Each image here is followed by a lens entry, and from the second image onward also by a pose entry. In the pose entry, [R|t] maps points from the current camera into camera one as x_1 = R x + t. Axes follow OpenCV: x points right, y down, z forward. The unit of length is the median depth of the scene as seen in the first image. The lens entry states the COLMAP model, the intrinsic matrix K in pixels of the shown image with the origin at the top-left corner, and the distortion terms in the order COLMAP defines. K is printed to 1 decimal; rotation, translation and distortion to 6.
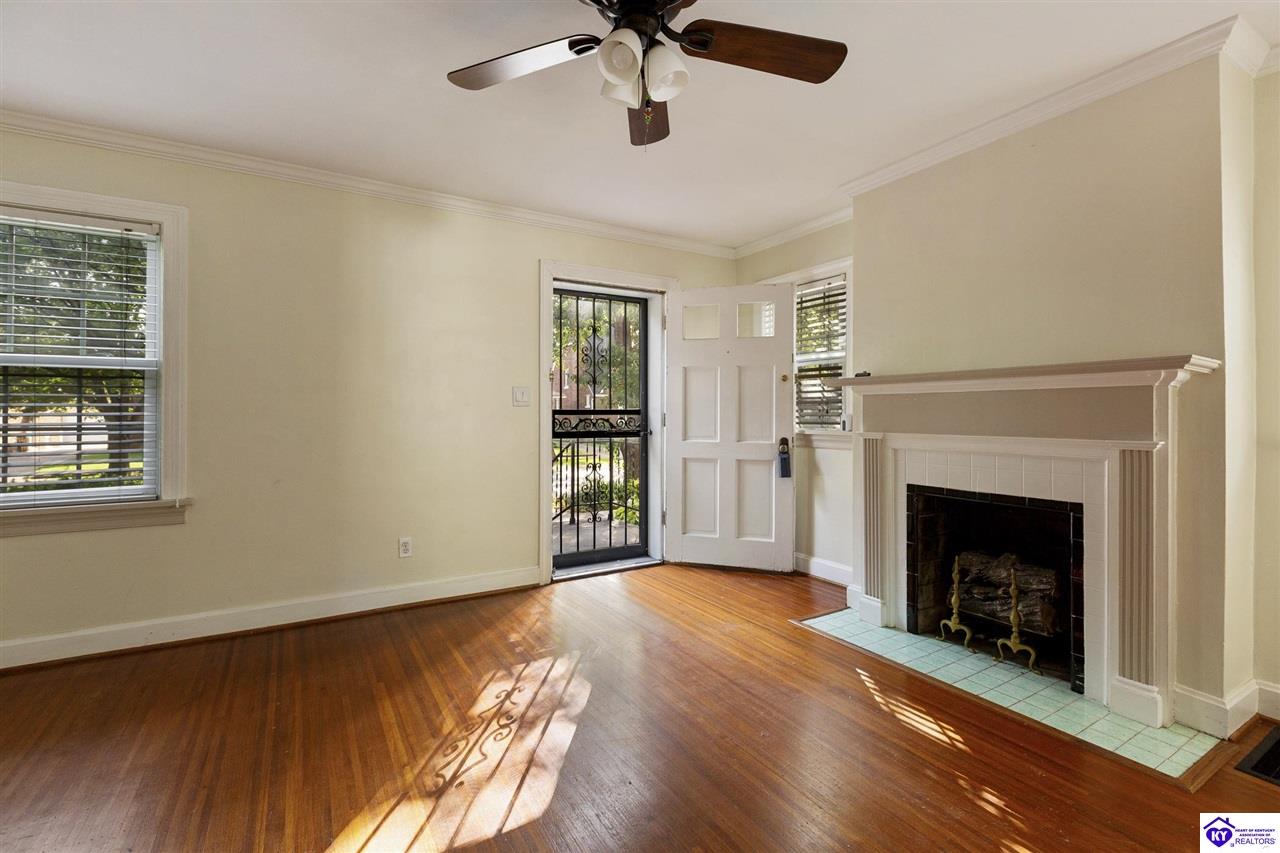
lens RADIAL K [[587.0, 0, 641.6], [0, 587.0, 414.6], [0, 0, 1]] dist [0.009928, -0.000691]
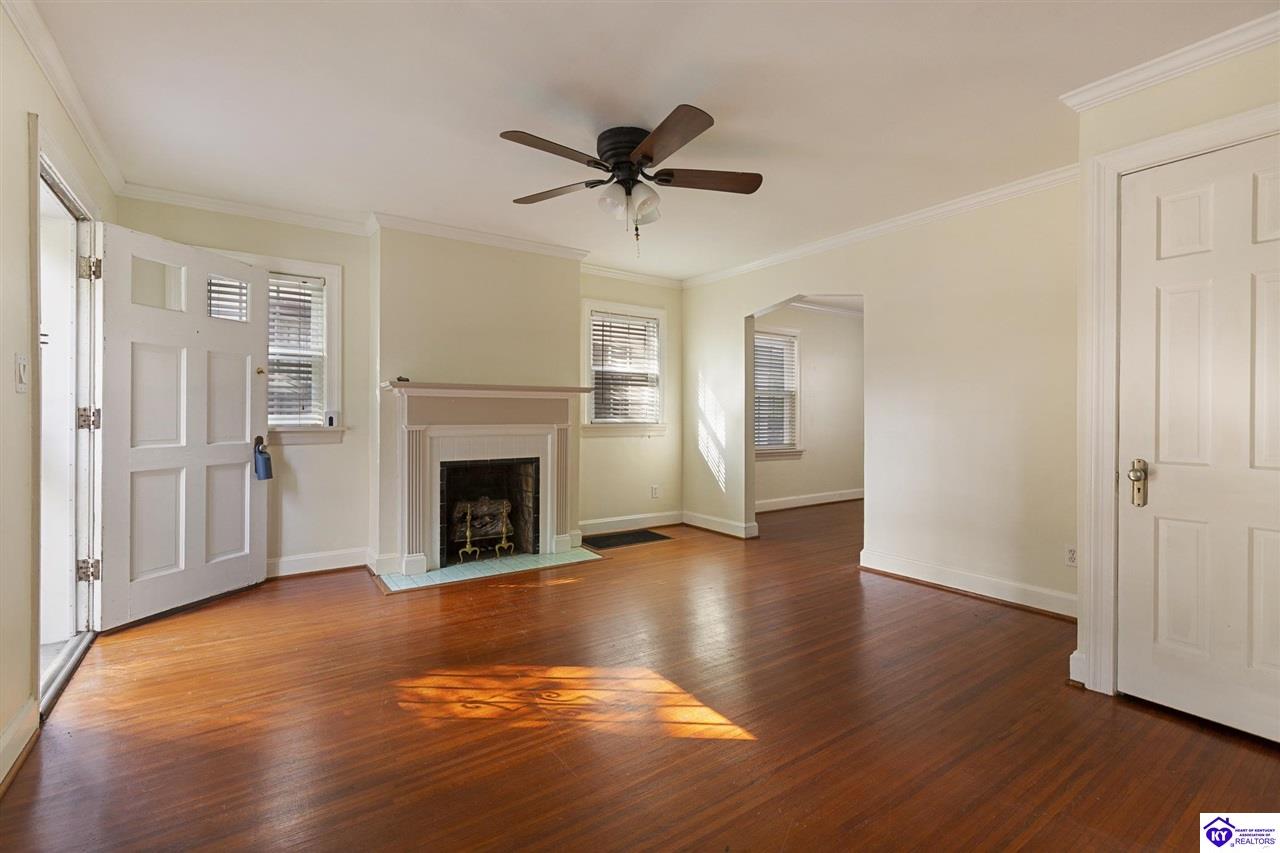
lens RADIAL K [[587.0, 0, 638.5], [0, 587.0, 422.6], [0, 0, 1]] dist [0.009928, -0.000691]
pose [[-0.095655, -0.008828, 0.995375, -0.913216], [0.001110, 0.999959, 0.008975, 0.013454], [-0.995414, 0.001964, -0.095641, 0.632819]]
